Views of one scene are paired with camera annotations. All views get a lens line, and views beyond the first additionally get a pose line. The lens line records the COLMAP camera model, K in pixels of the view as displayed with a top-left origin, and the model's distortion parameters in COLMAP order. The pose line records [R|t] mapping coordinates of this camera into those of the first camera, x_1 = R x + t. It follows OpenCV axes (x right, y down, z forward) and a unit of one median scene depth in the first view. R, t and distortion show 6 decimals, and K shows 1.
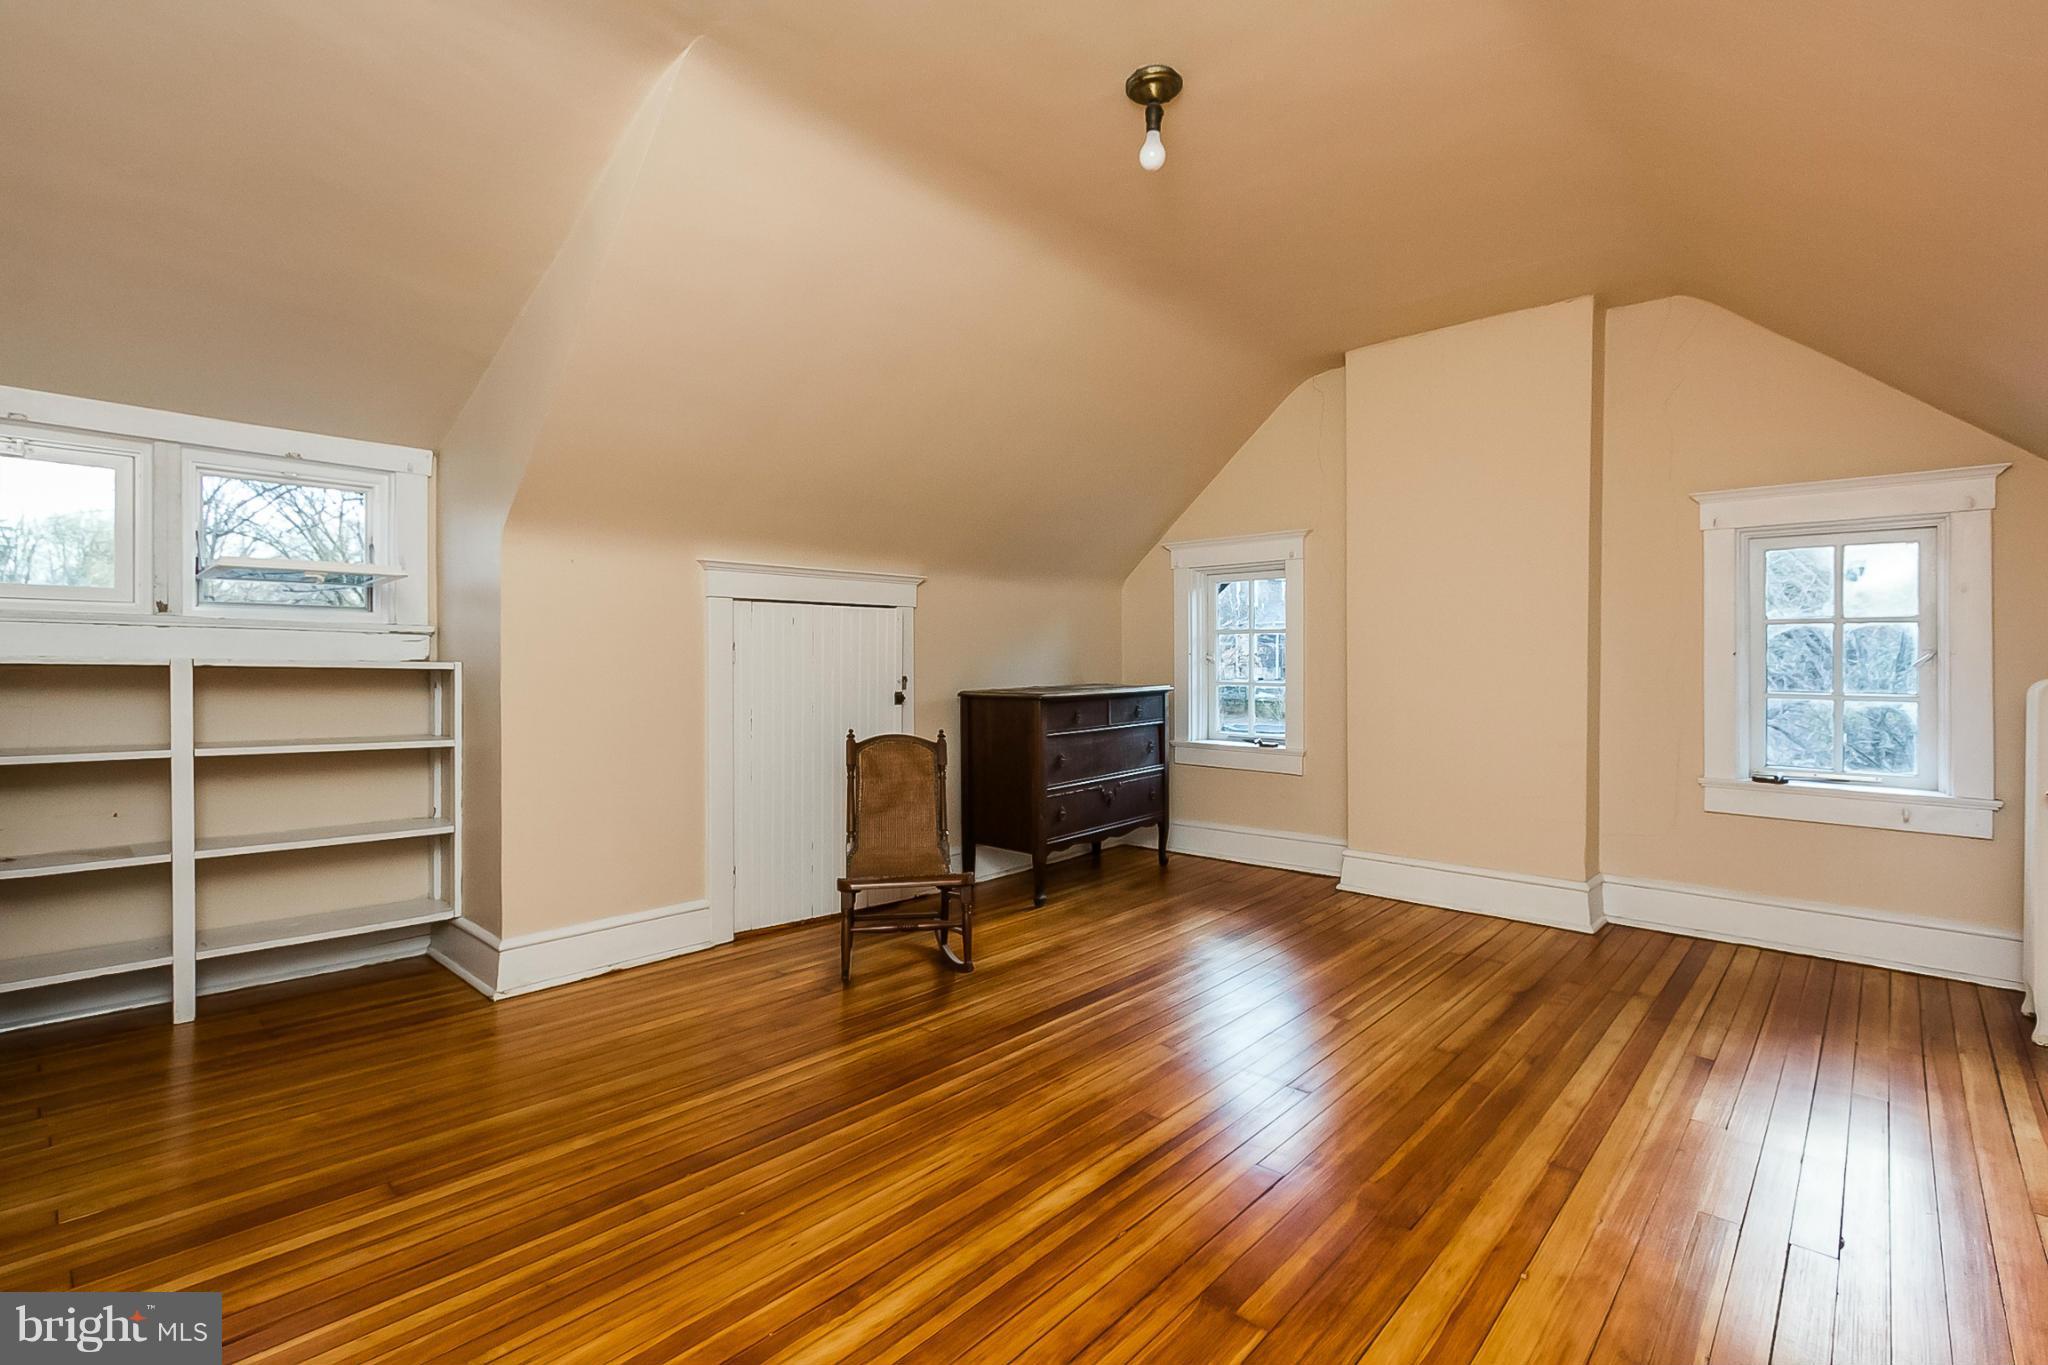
lens RADIAL K [[937.5, 0, 1032.2], [0, 937.5, 664.8], [0, 0, 1]] dist [-0.024883, -0.000115]
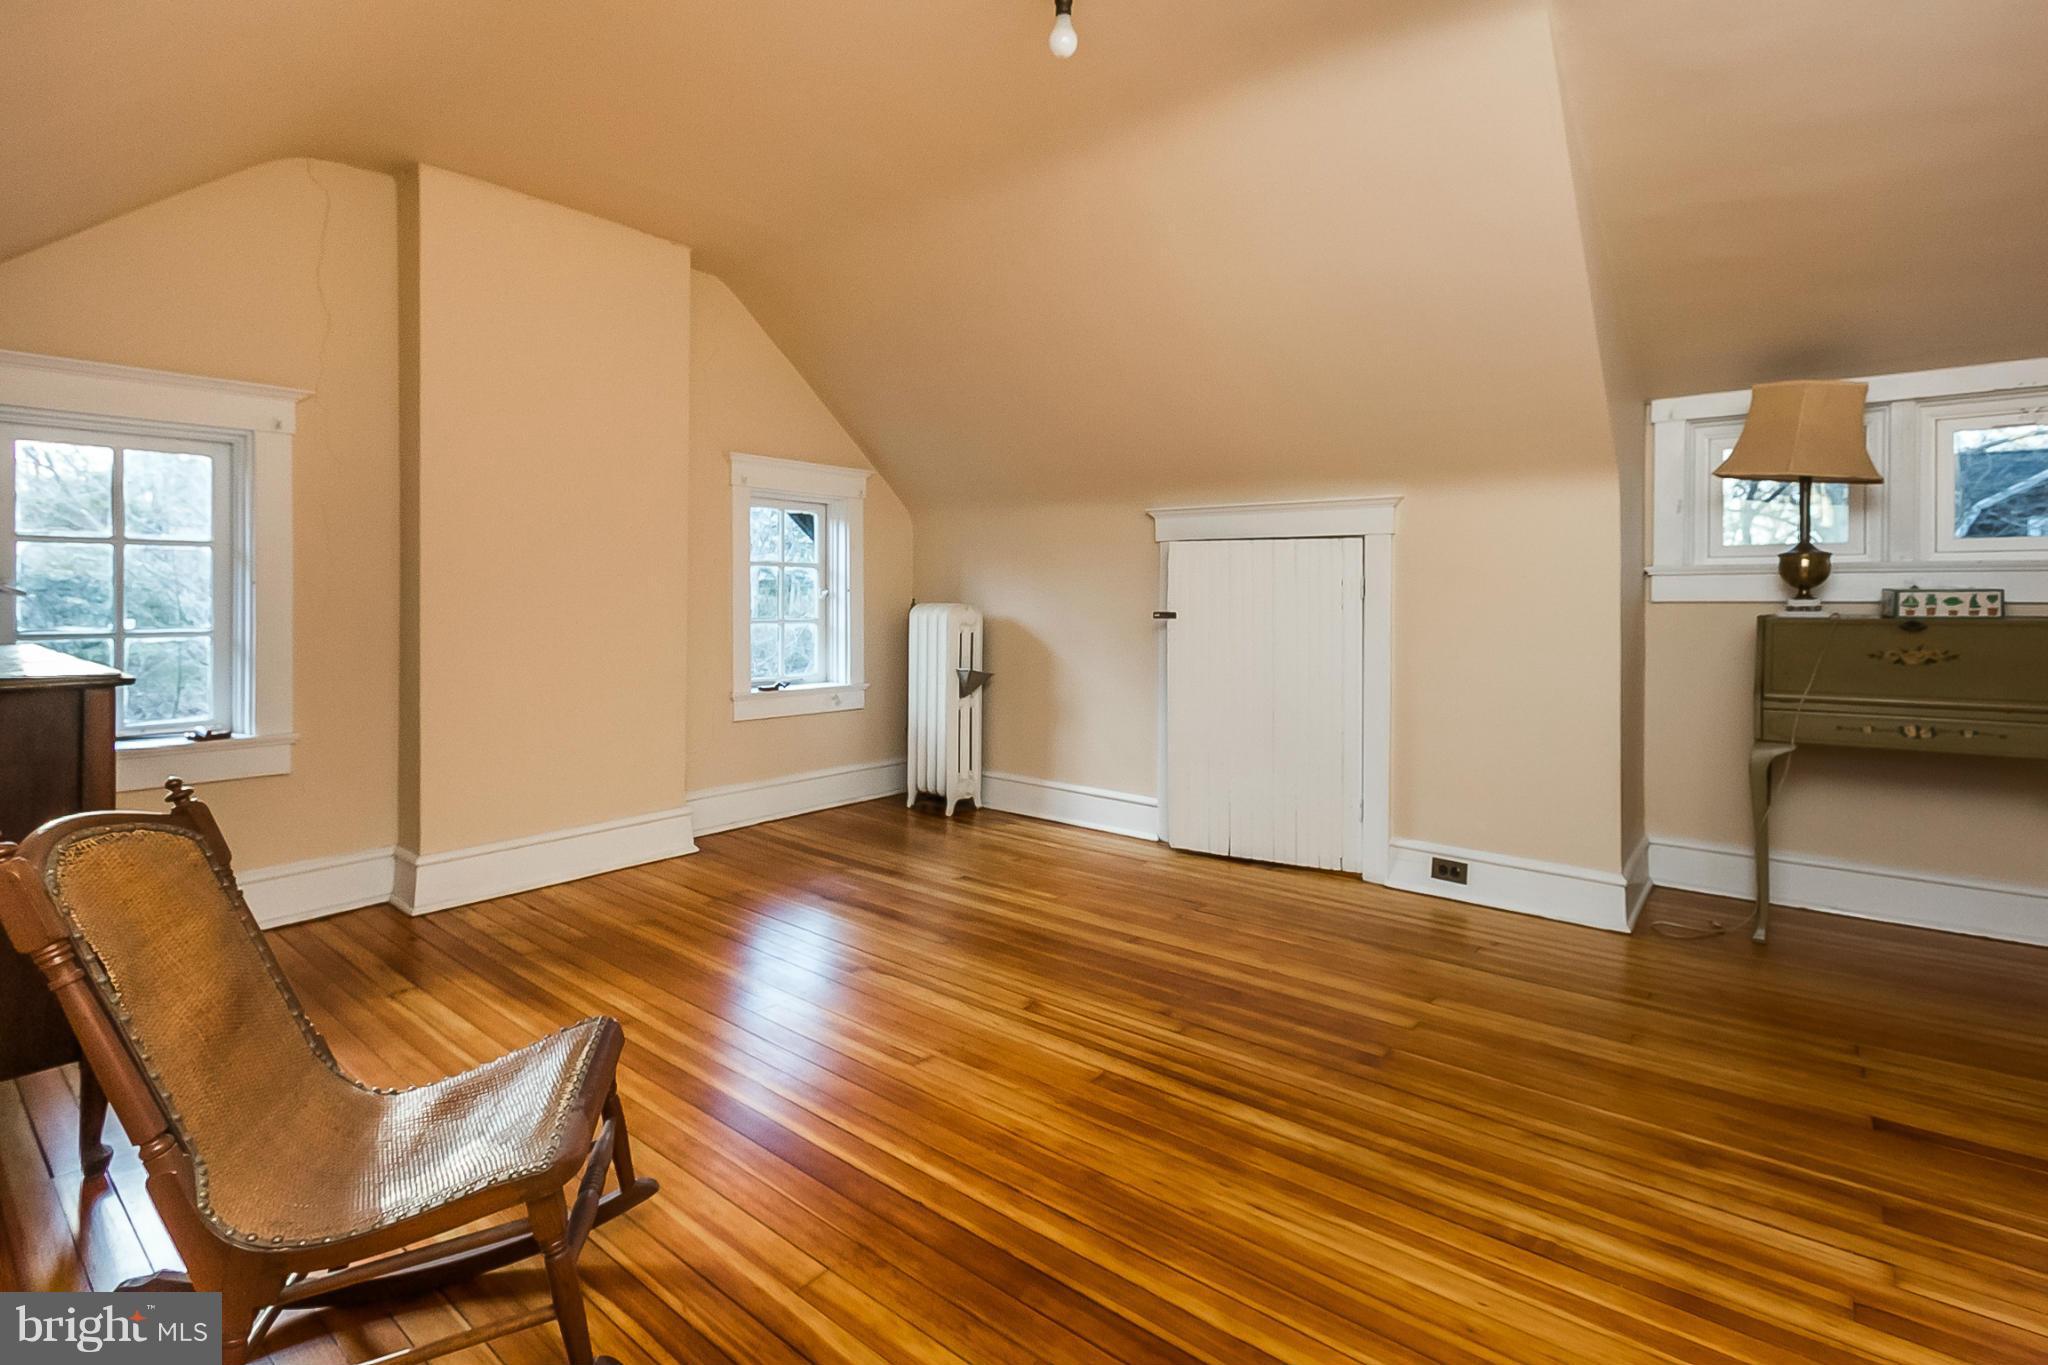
lens RADIAL K [[946.9, 0, 1026.8], [0, 946.9, 599.9], [0, 0, 1]] dist [0.001978, -0.000095]
pose [[-0.062654, -0.009170, 0.997993, -0.868372], [-0.004474, 0.999950, 0.008907, -0.017891], [-0.998025, -0.003907, -0.062692, 1.175890]]
